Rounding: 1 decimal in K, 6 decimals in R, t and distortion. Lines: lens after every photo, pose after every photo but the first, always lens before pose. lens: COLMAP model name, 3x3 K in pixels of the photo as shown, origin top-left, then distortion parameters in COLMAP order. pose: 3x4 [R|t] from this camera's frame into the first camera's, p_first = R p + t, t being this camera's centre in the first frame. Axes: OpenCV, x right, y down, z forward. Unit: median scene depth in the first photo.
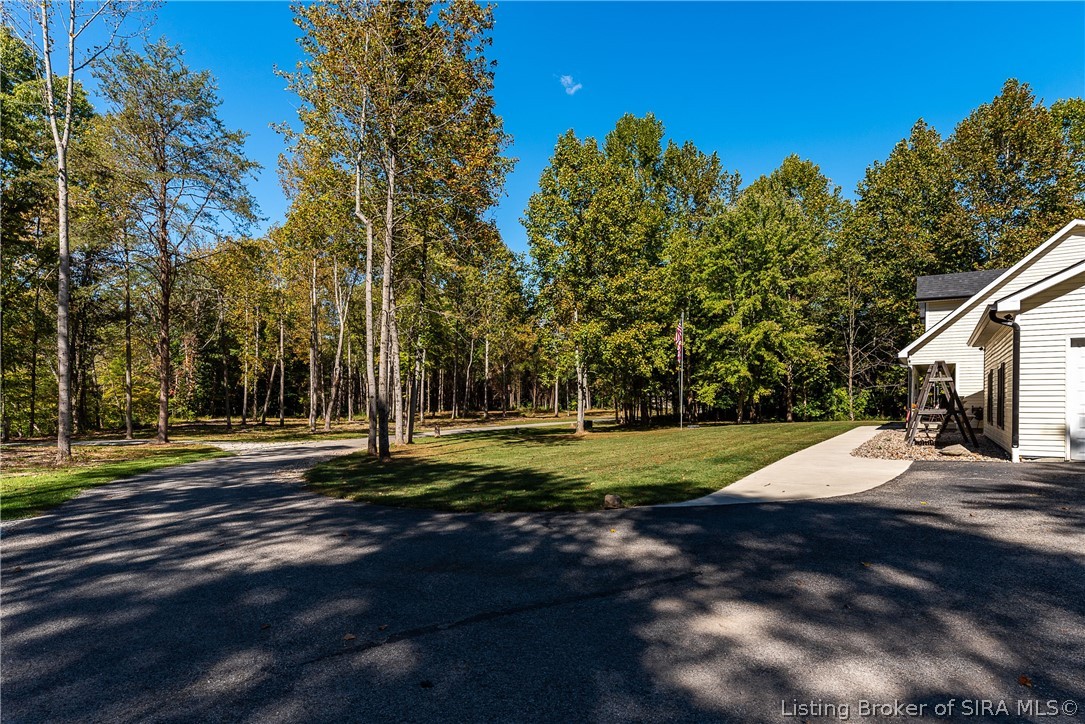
lens RADIAL K [[625.1, 0, 542.7], [0, 625.1, 380.9], [0, 0, 1]] dist [0.066341, 0.000462]
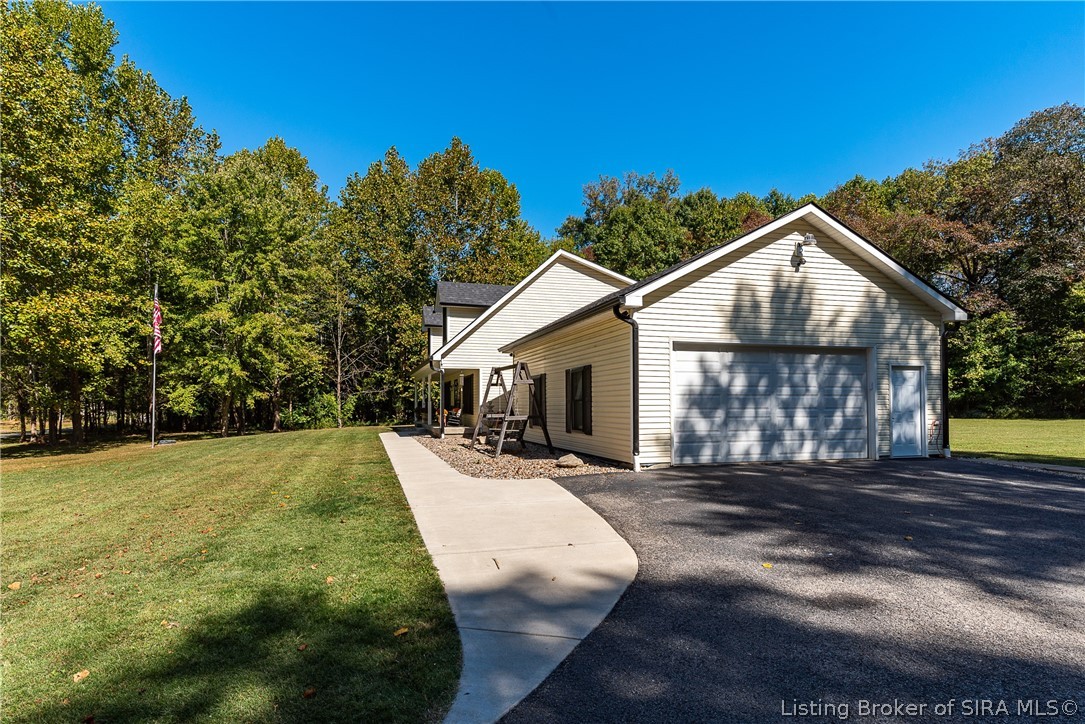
lens RADIAL K [[625.1, 0, 542.7], [0, 625.1, 380.9], [0, 0, 1]] dist [0.066341, 0.000462]
pose [[0.688478, 0.030856, 0.724600, -0.003069], [-0.023734, 0.999518, -0.020012, 0.005342], [-0.724869, -0.003420, 0.688879, 0.142663]]
